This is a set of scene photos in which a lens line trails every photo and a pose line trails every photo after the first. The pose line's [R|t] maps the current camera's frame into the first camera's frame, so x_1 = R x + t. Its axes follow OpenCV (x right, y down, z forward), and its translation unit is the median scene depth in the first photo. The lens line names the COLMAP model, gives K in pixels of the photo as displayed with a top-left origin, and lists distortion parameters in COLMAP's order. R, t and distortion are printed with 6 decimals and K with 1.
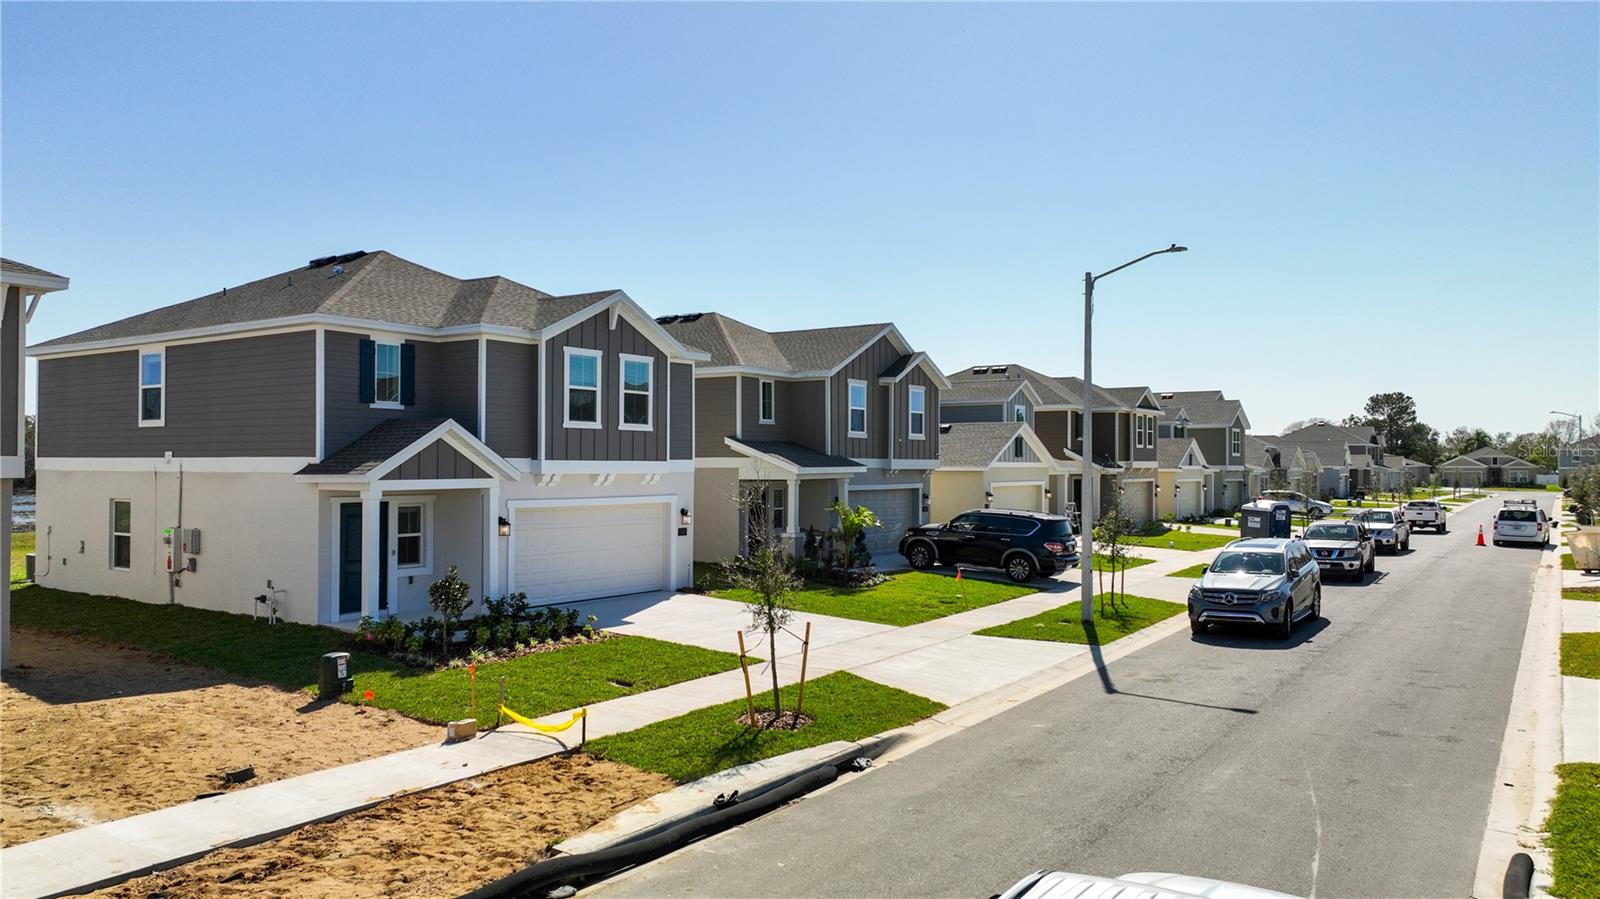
lens RADIAL K [[1124.3, 0, 798.0], [0, 1124.3, 452.5], [0, 0, 1]] dist [0.004810, 0.007240]
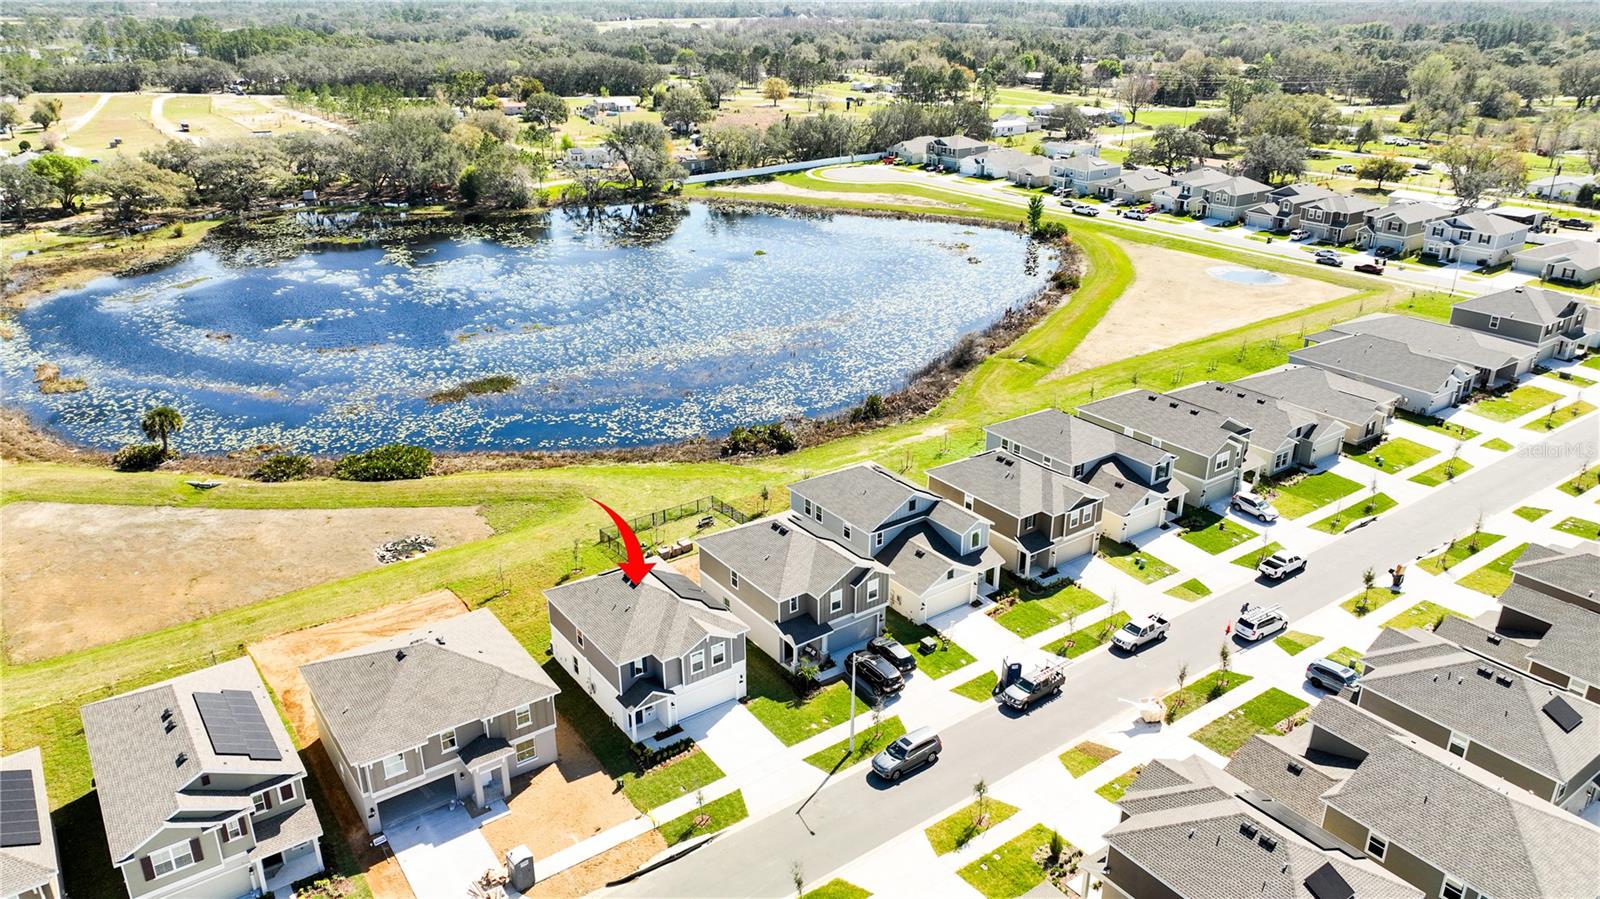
lens RADIAL K [[1098.8, 0, 785.3], [0, 1098.8, 451.5], [0, 0, 1]] dist [0.005024, 0.007369]
pose [[0.935604, 0.128207, -0.328950, 0.962865], [0.013230, 0.918348, 0.395552, -1.781847], [0.352803, -0.374432, 0.857514, -1.328772]]
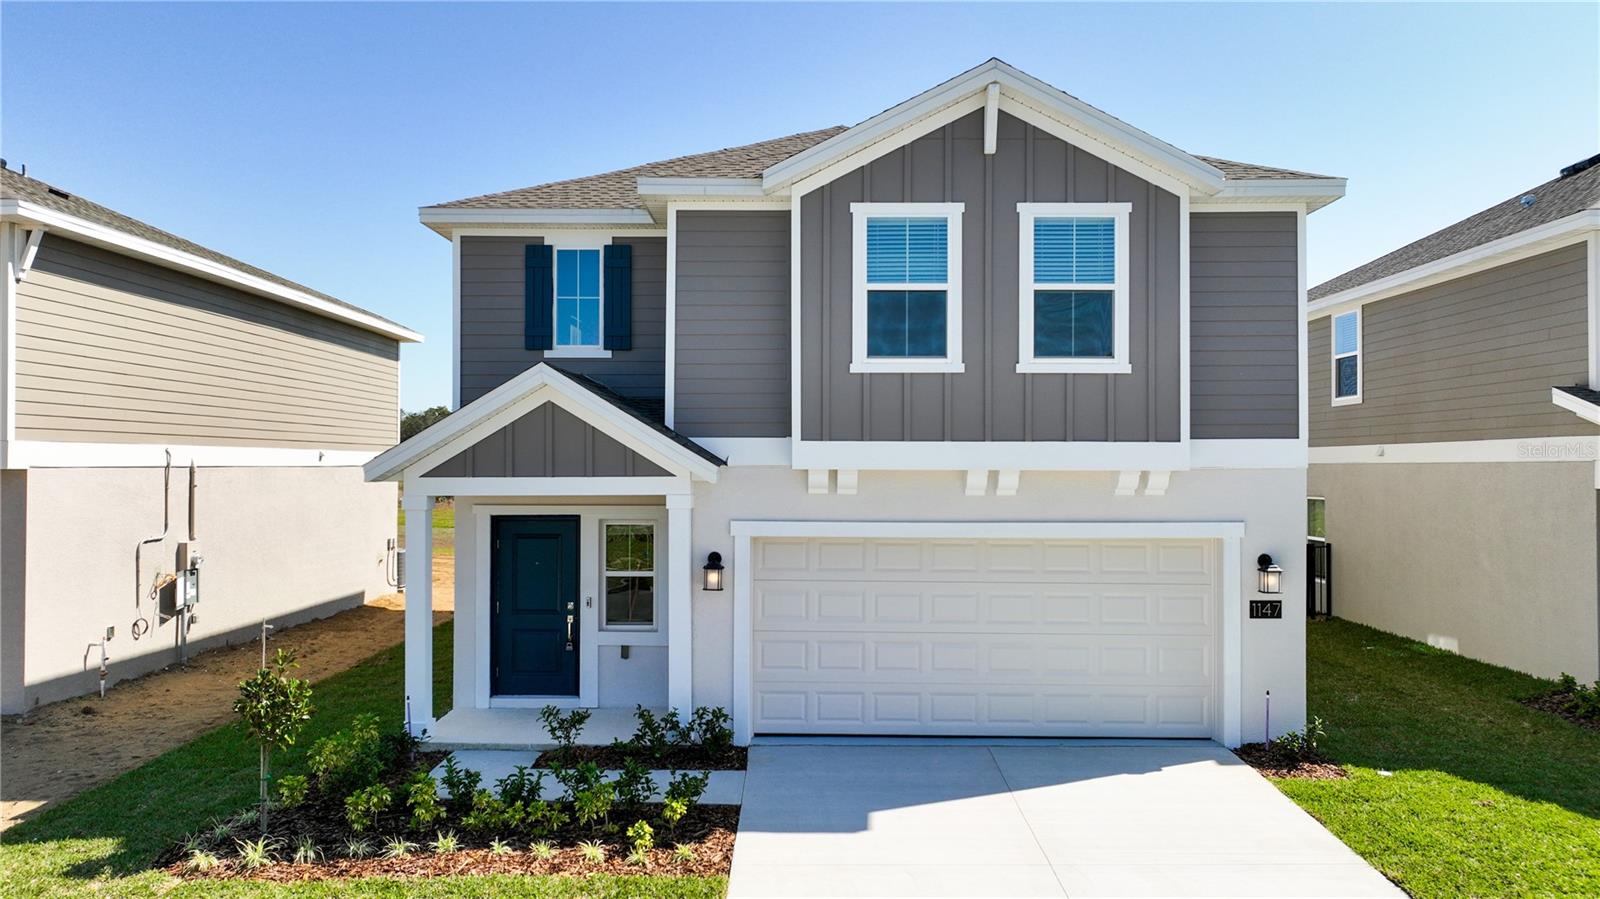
lens RADIAL K [[1124.3, 0, 798.0], [0, 1124.3, 452.5], [0, 0, 1]] dist [0.004810, 0.007240]
pose [[0.554225, -0.011536, -0.832287, 0.167050], [0.008734, 0.999930, -0.008044, 0.014607], [0.832321, -0.002811, 0.554287, 0.677067]]
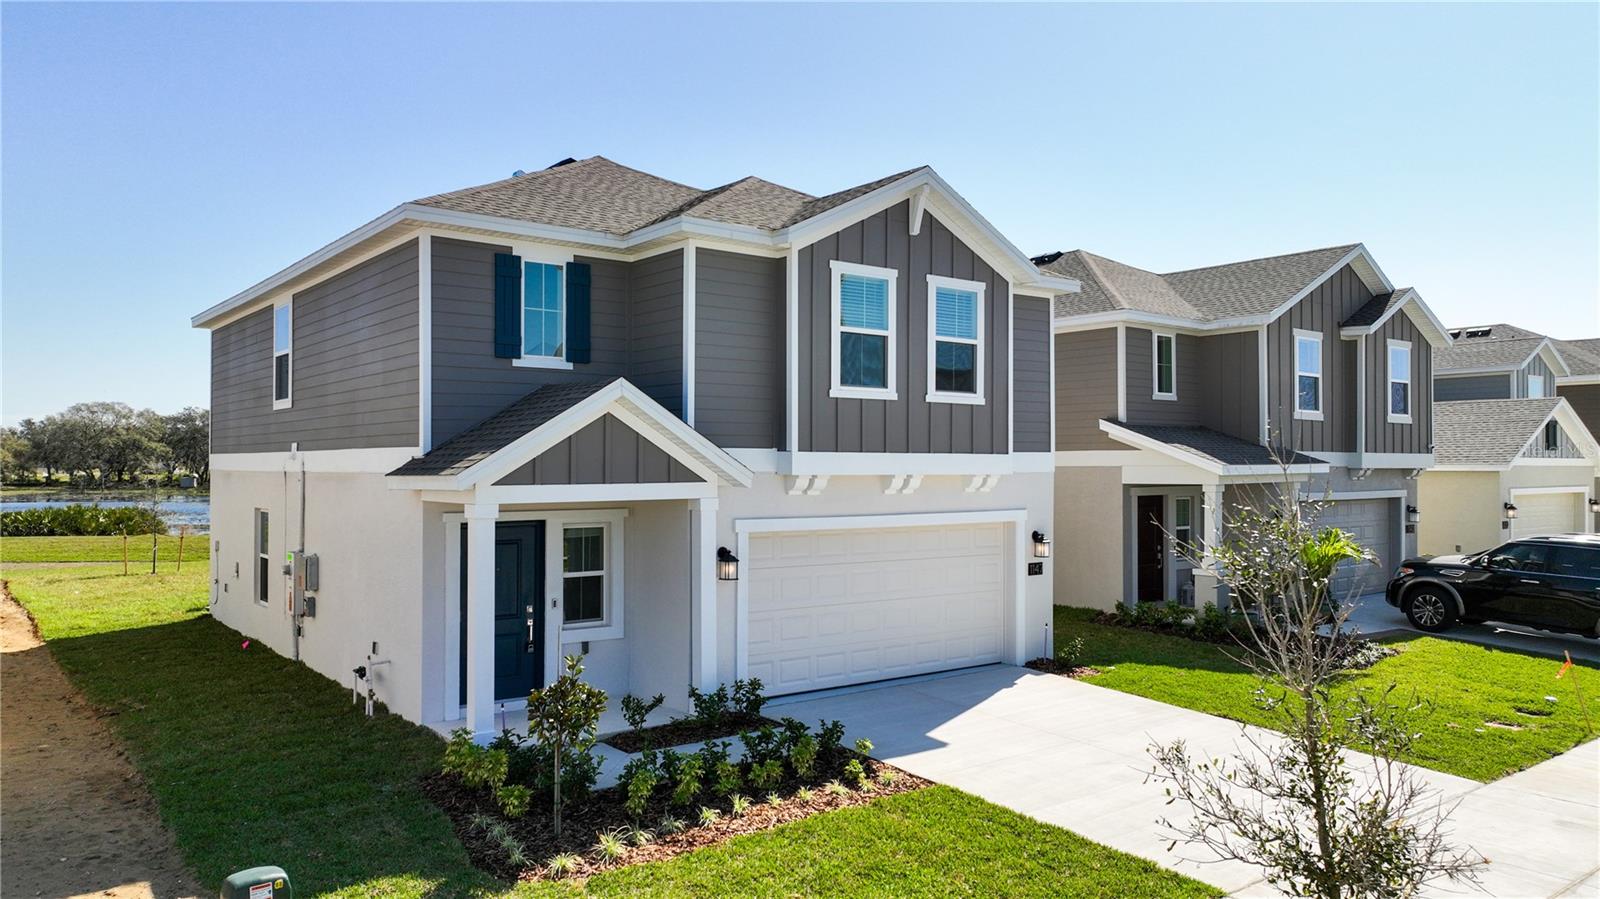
lens RADIAL K [[1124.3, 0, 798.0], [0, 1124.3, 452.5], [0, 0, 1]] dist [0.004810, 0.007240]
pose [[0.952153, -0.005705, -0.305568, -0.041237], [0.005207, 0.999983, -0.002443, 0.008087], [0.305577, 0.000734, 0.952167, 0.405870]]
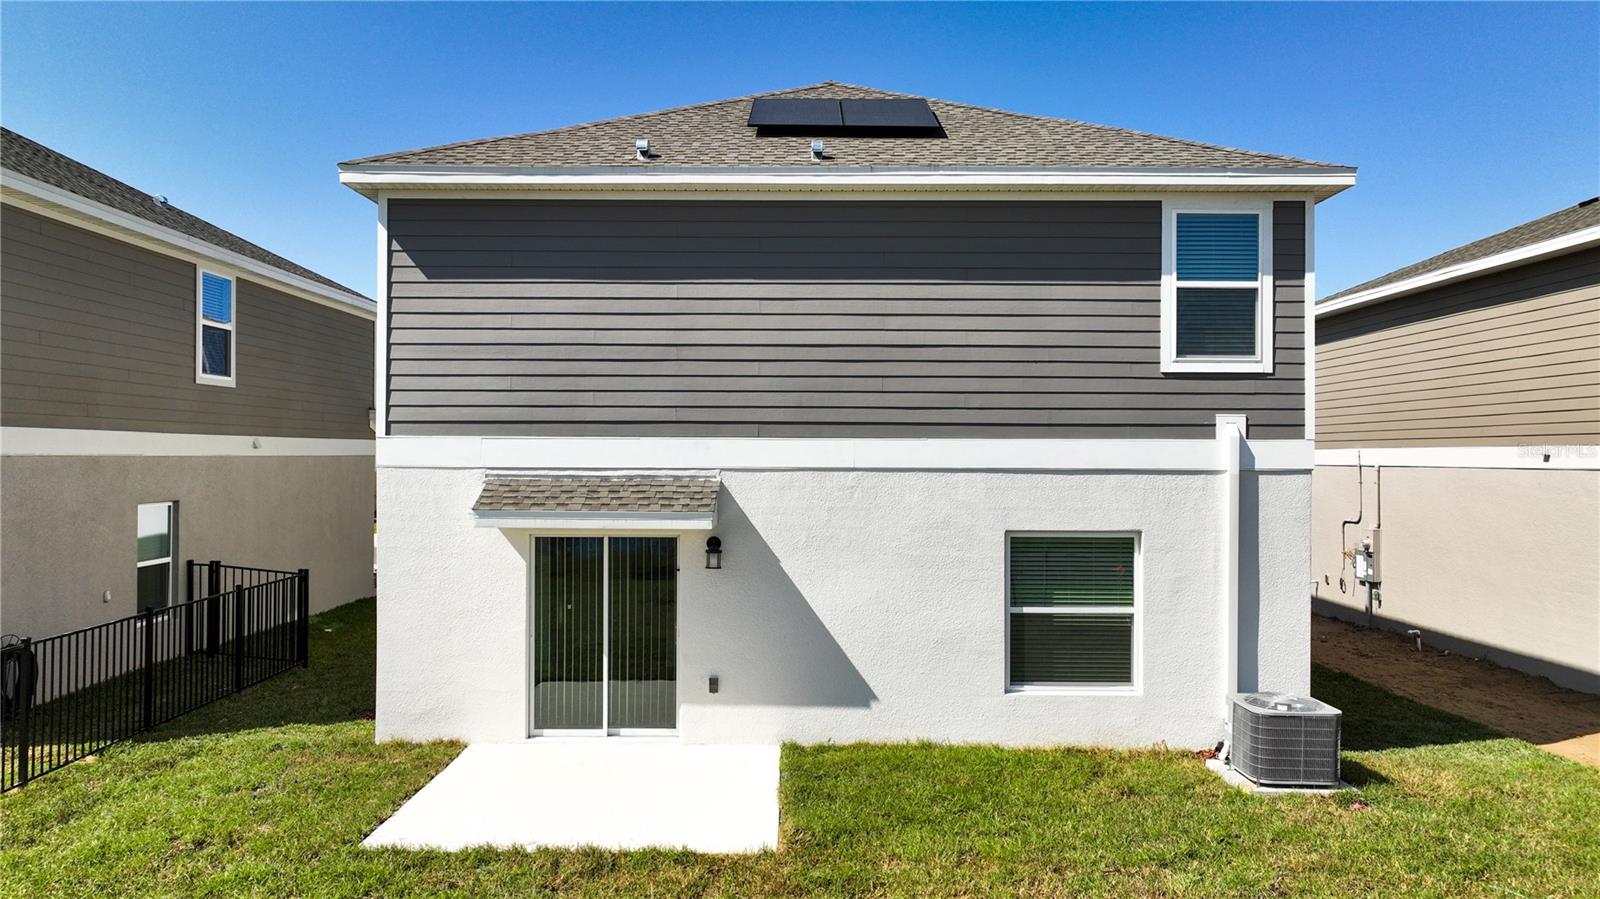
lens RADIAL K [[1156.0, 0, 801.0], [0, 1156.0, 450.6], [0, 0, 1]] dist [0.003252, 0.000912]
pose [[-0.568683, -0.004443, 0.822544, -0.998309], [-0.015203, 0.999871, -0.005110, 0.014286], [-0.822416, -0.015411, -0.568678, 1.521300]]
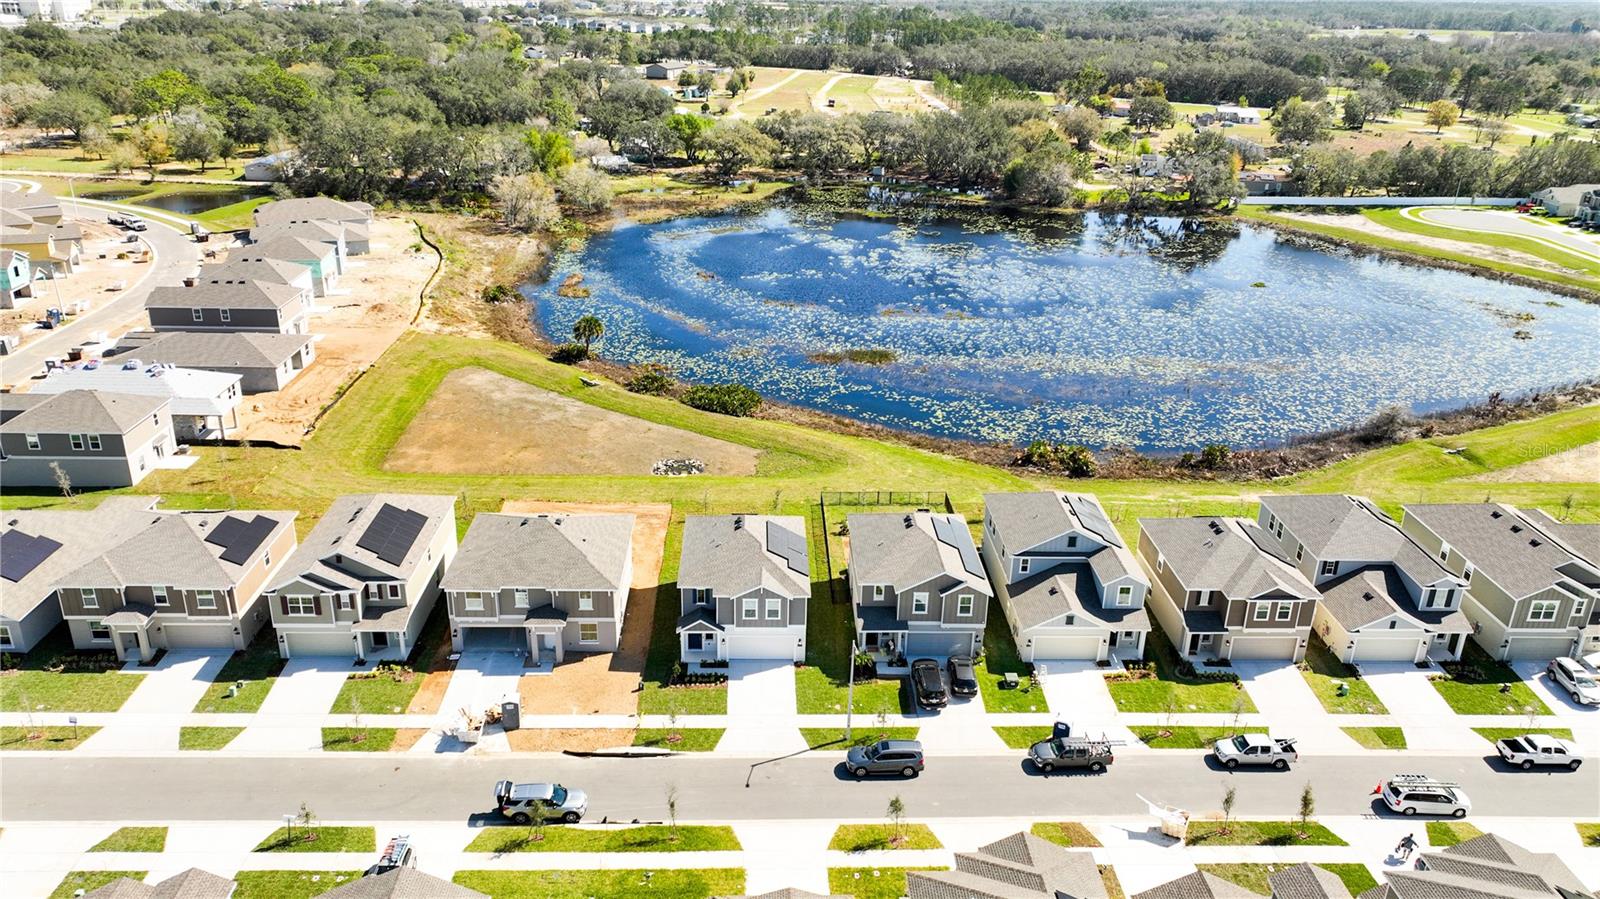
lens RADIAL K [[1145.6, 0, 800.0], [0, 1145.6, 449.5], [0, 0, 1]] dist [-0.003226, 0.019421]
pose [[0.590603, 0.314625, -0.743101, 2.242088], [-0.012494, 0.924317, 0.381421, -1.764801], [0.806865, -0.215984, 0.549836, -0.657452]]
